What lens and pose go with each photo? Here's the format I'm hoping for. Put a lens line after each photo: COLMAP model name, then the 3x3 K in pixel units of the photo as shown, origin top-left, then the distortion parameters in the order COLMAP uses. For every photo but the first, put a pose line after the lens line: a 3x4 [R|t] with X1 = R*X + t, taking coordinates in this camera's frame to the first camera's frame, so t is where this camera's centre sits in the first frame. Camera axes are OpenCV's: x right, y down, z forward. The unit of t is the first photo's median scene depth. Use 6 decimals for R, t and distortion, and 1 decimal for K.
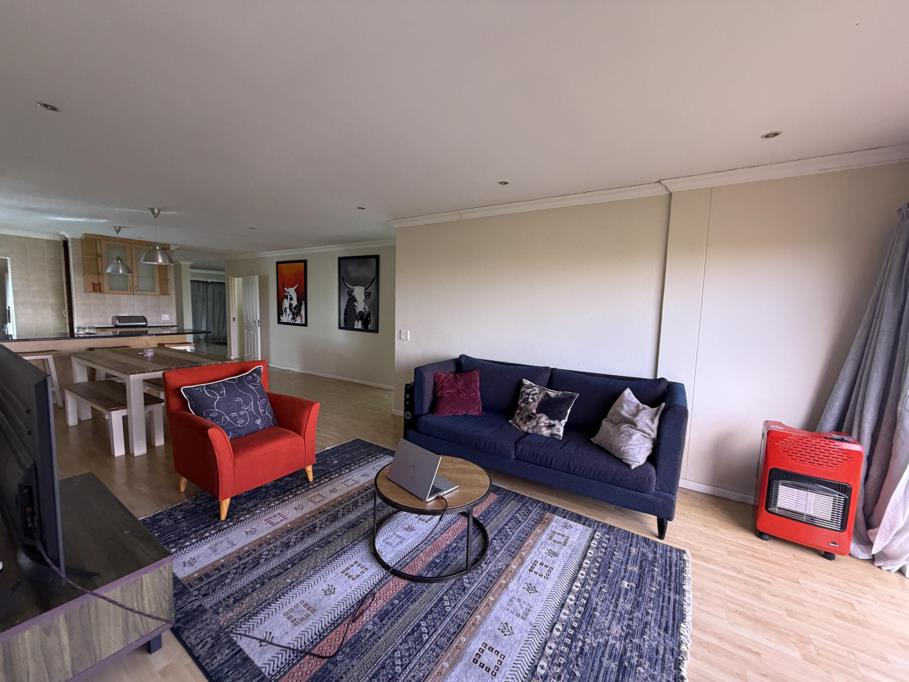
lens RADIAL K [[360.9, 0, 451.9], [0, 360.9, 340.5], [0, 0, 1]] dist [-0.000155, -0.000477]
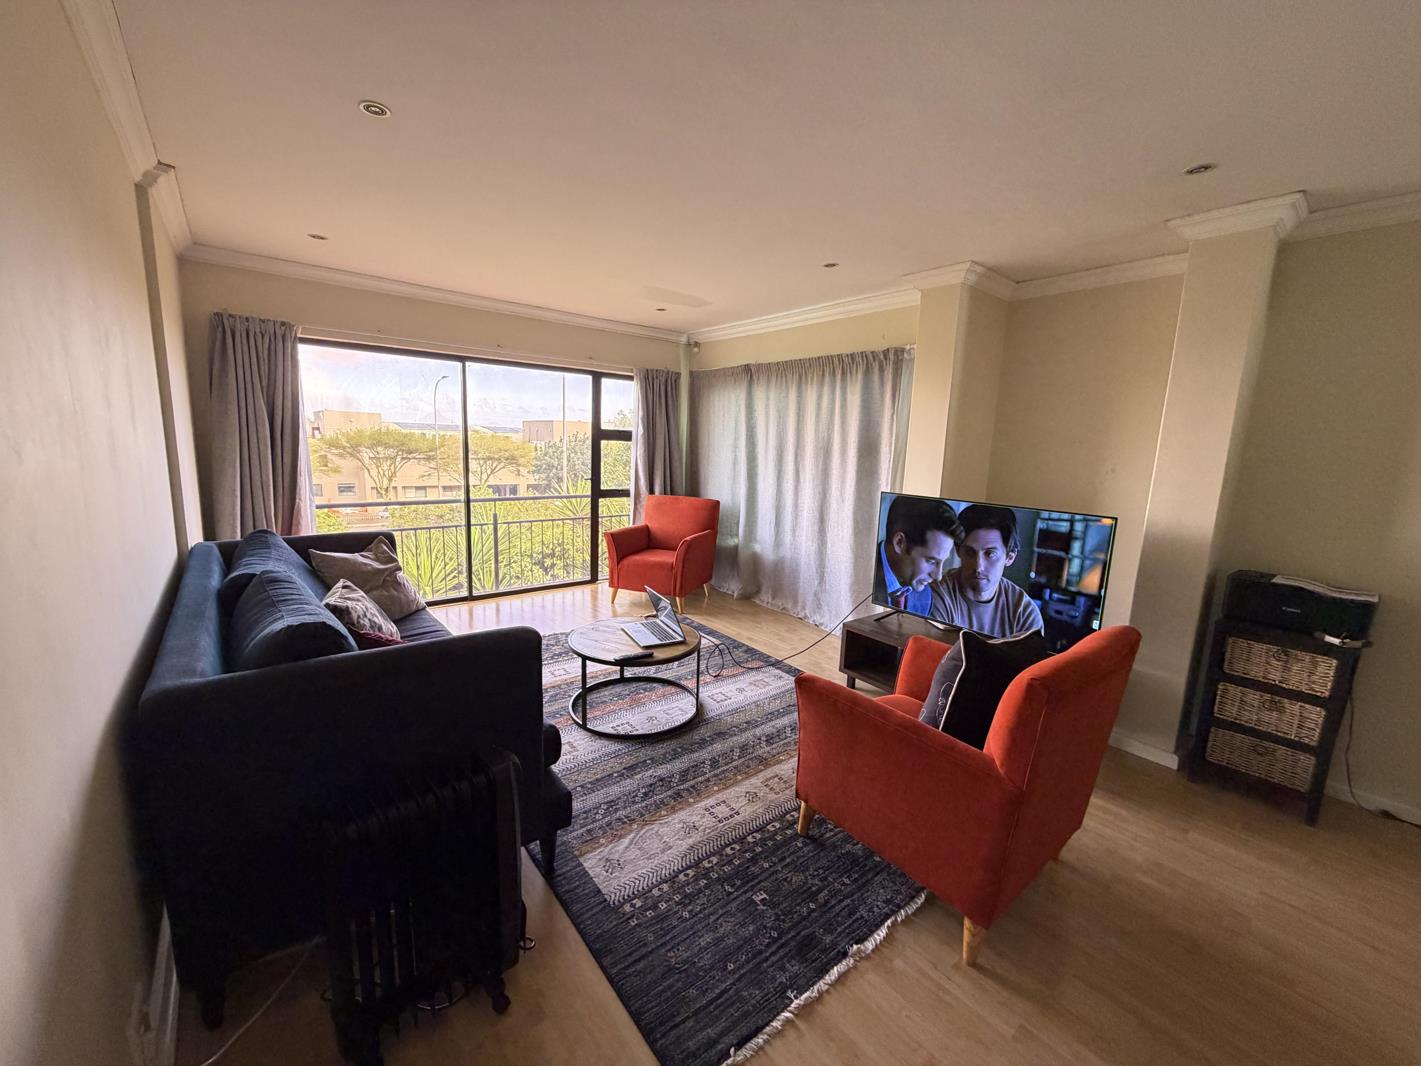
lens RADIAL K [[564.2, 0, 706.5], [0, 564.2, 532.2], [0, 0, 1]] dist [-0.000155, -0.000477]
pose [[-0.949282, -0.110663, 0.294310, -0.207993], [-0.032579, 0.965598, 0.257991, -0.080665], [-0.312735, 0.235318, -0.920230, 0.756147]]
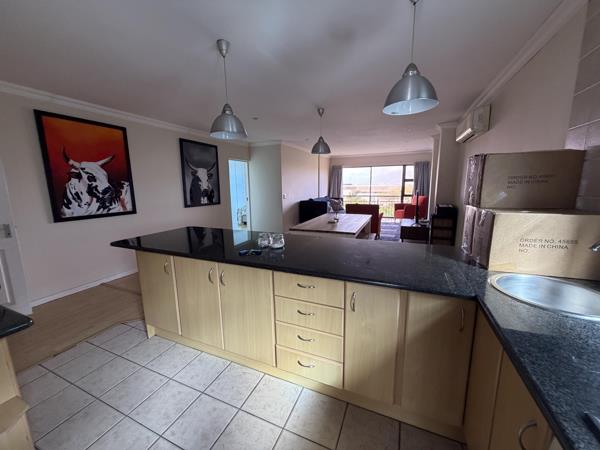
lens RADIAL K [[238.2, 0, 298.3], [0, 238.2, 224.7], [0, 0, 1]] dist [-0.000155, -0.000477]
pose [[-0.157147, -0.191863, 0.968759, -1.141030], [0.102467, 0.972485, 0.209223, -0.103094], [-0.982245, 0.132145, -0.133164, 0.835358]]
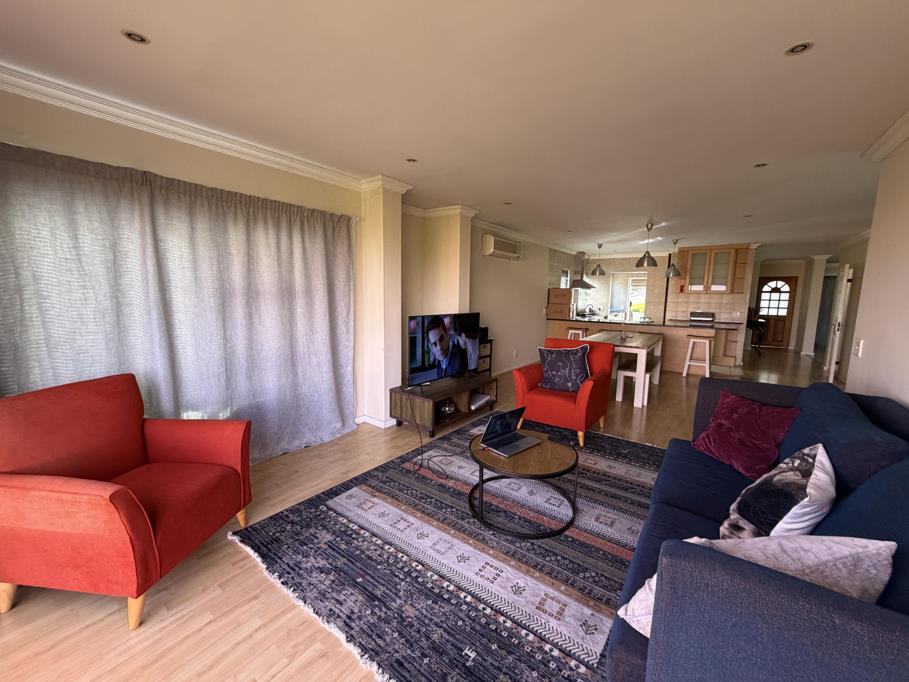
lens RADIAL K [[360.9, 0, 451.9], [0, 360.9, 340.5], [0, 0, 1]] dist [-0.000155, -0.000477]
pose [[-0.065089, 0.098093, -0.993046, 0.354488], [-0.109815, 0.988408, 0.104833, -0.011074], [0.991819, 0.115875, -0.053563, 0.283826]]
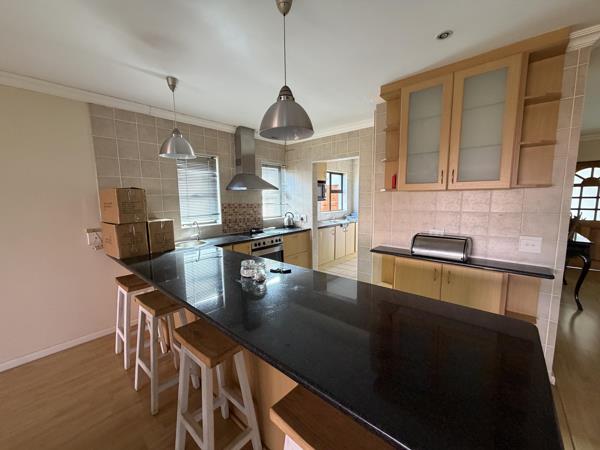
lens RADIAL K [[238.2, 0, 298.3], [0, 238.2, 224.7], [0, 0, 1]] dist [-0.000155, -0.000477]
pose [[-0.152781, 0.086819, -0.984439, -0.580137], [-0.082361, 0.991550, 0.100228, -0.103522], [0.984822, 0.096393, -0.144340, 0.906793]]
